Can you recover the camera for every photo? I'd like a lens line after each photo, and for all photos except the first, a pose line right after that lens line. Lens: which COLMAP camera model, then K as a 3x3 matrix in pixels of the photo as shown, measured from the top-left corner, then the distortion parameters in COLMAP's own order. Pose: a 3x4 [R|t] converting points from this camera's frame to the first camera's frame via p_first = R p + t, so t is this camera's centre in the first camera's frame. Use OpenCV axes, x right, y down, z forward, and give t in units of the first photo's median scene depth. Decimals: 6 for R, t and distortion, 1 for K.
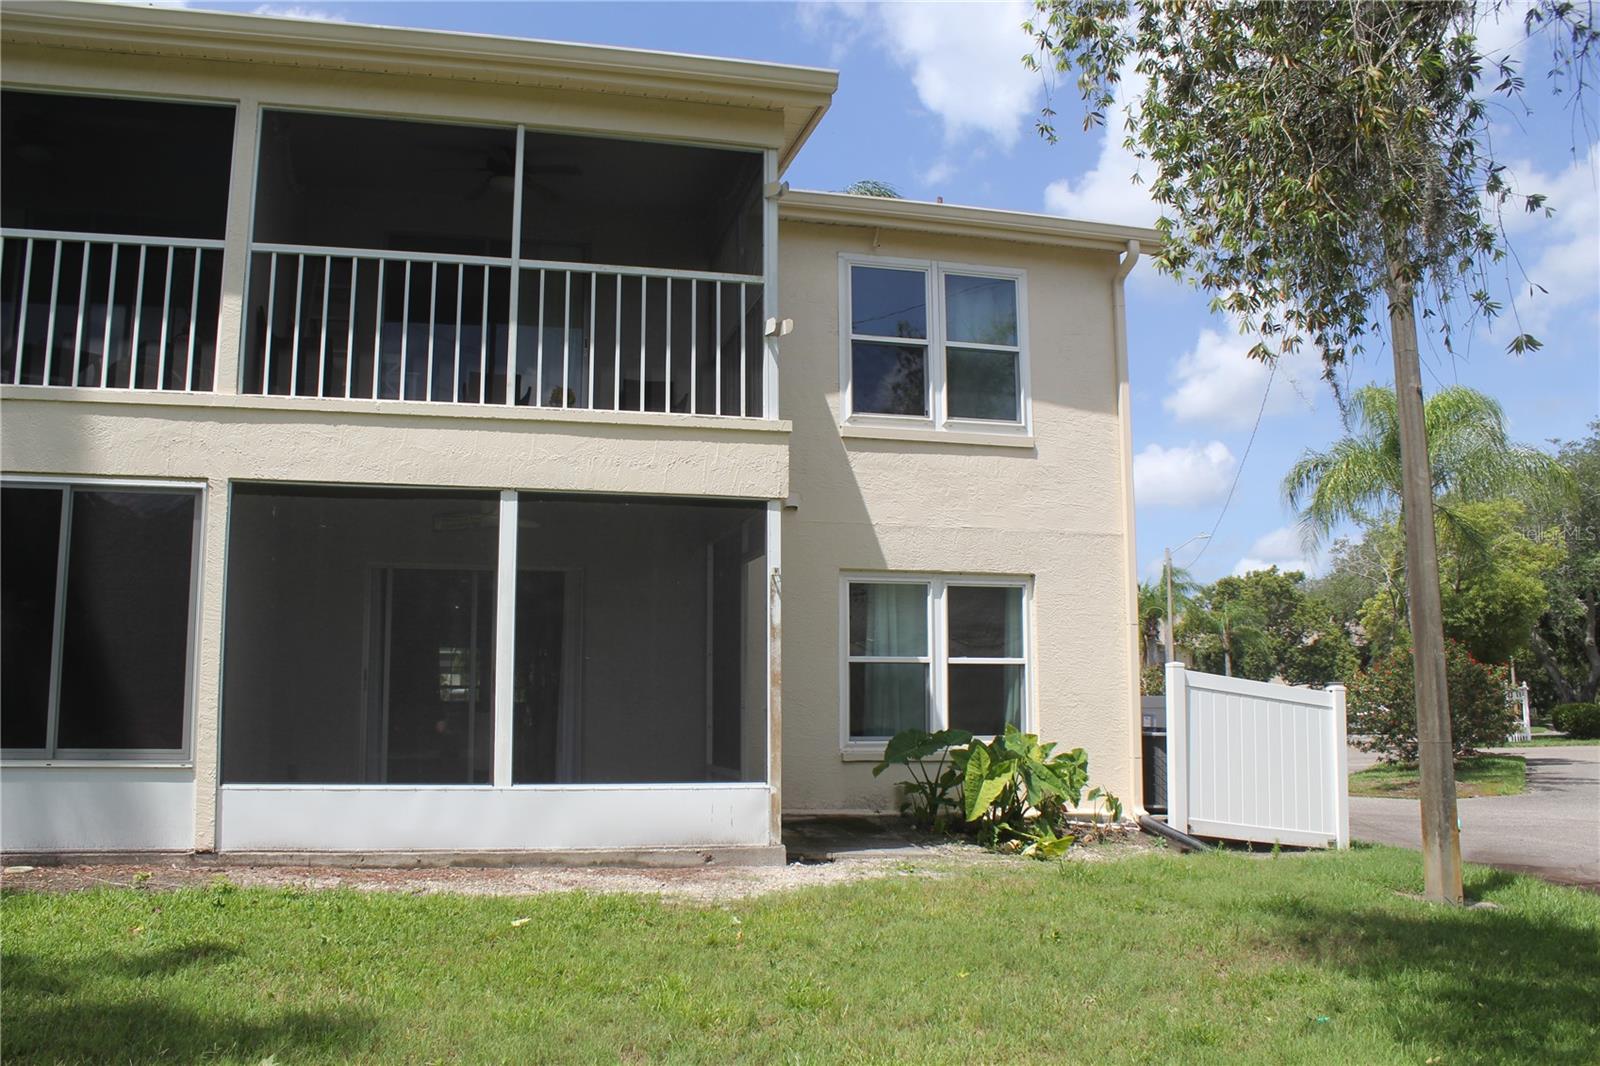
lens RADIAL K [[1341.4, 0, 768.9], [0, 1341.4, 520.0], [0, 0, 1]] dist [-0.164659, 0.141719]
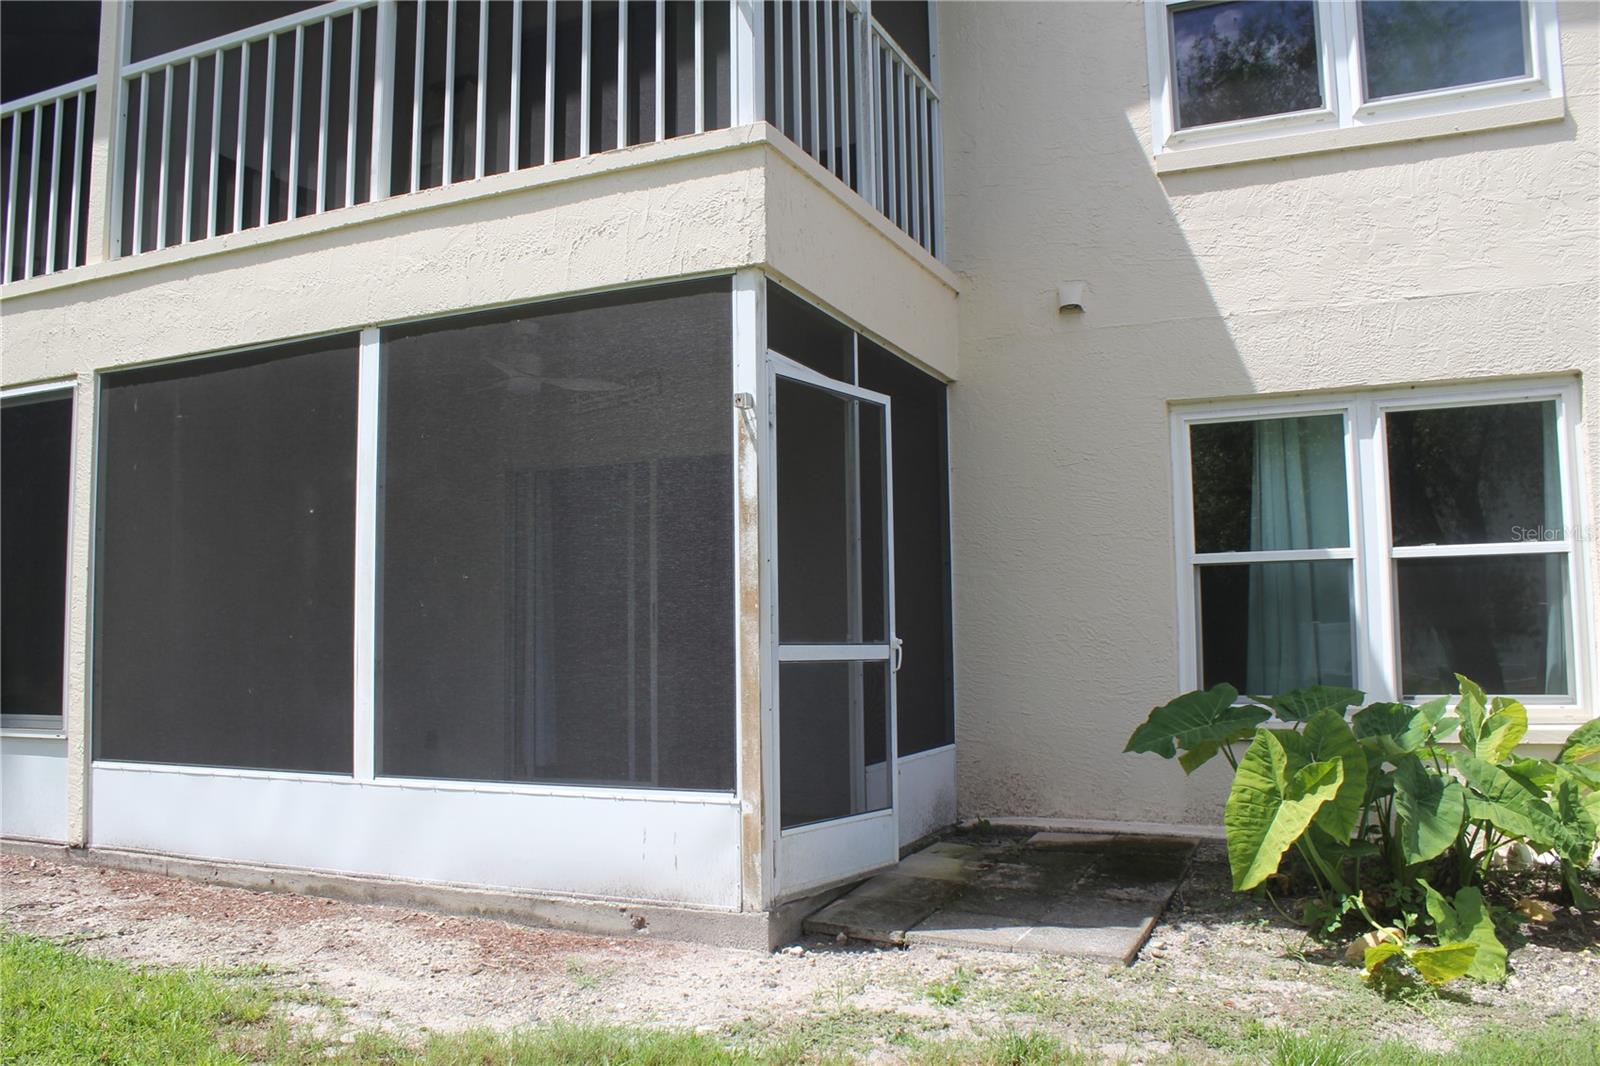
lens RADIAL K [[1341.4, 0, 757.9], [0, 1341.4, 526.9], [0, 0, 1]] dist [-0.164659, 0.141719]
pose [[0.780390, -0.066313, -0.621766, 0.347502], [0.099767, 0.994827, 0.019119, 0.080813], [0.617282, -0.076952, 0.782969, 0.594809]]
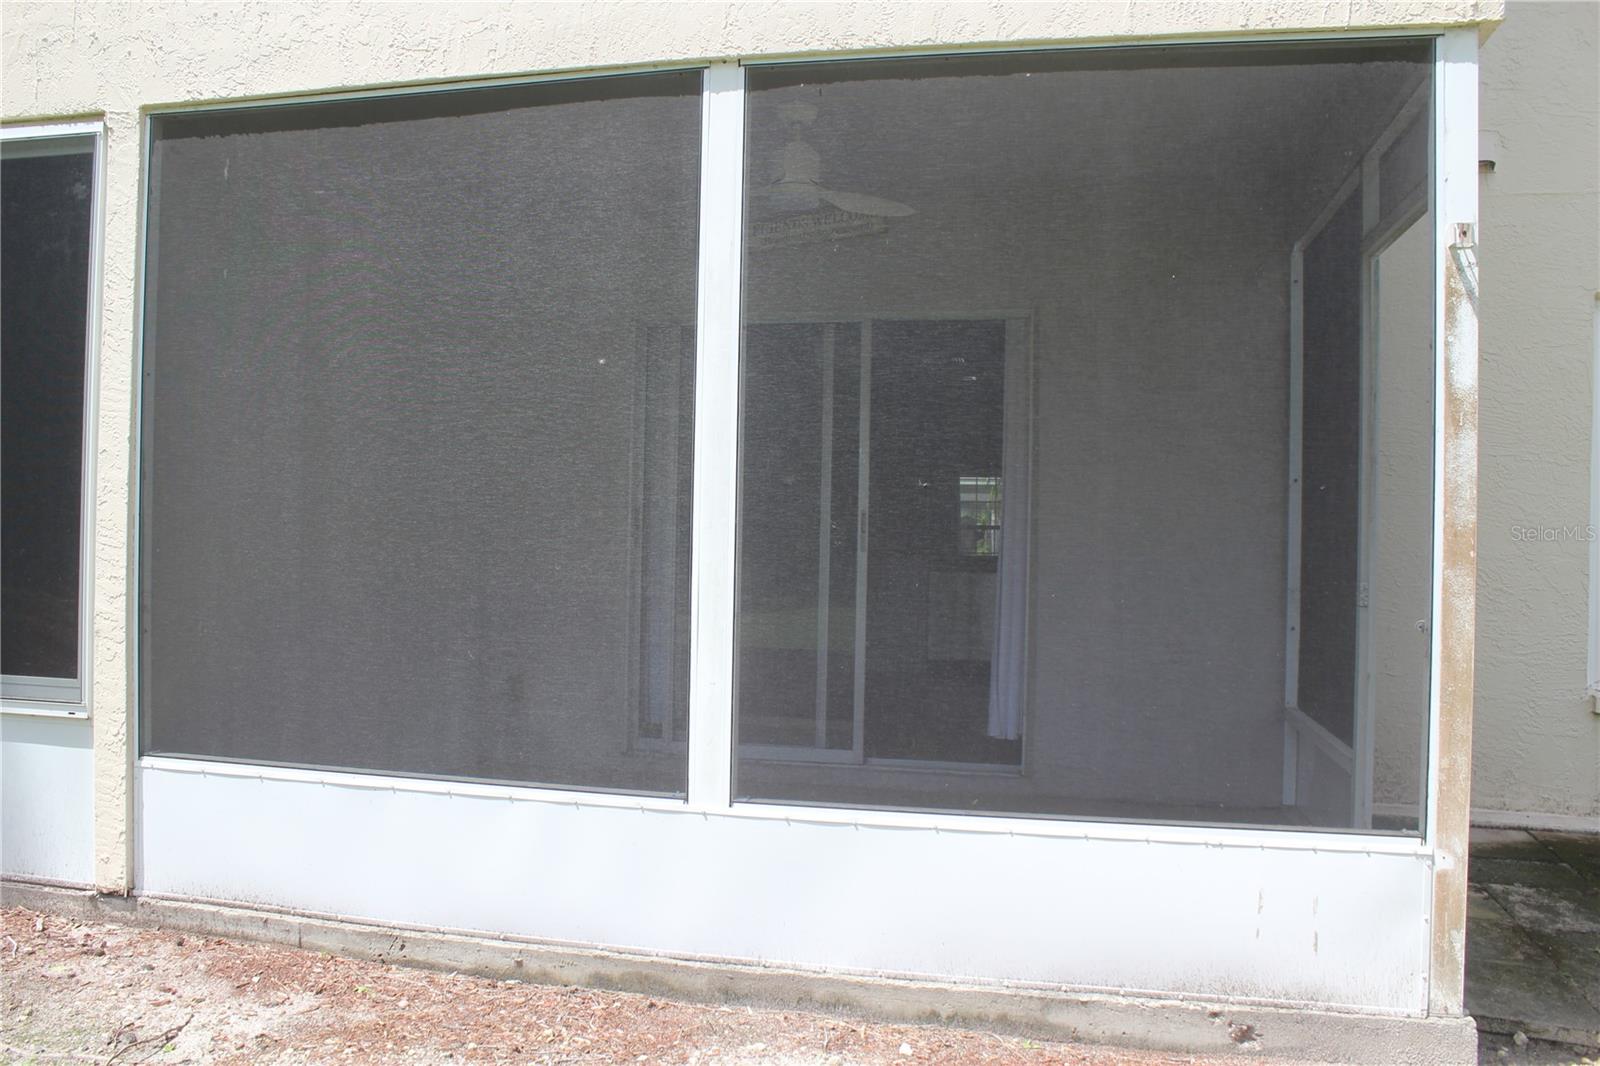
lens RADIAL K [[1341.4, 0, 763.4], [0, 1341.4, 529.9], [0, 0, 1]] dist [-0.164659, 0.141719]
pose [[0.895482, 0.015874, -0.444814, -0.007641], [0.043001, 0.991604, 0.121955, 0.066959], [0.443015, -0.128336, 0.887281, 0.632033]]
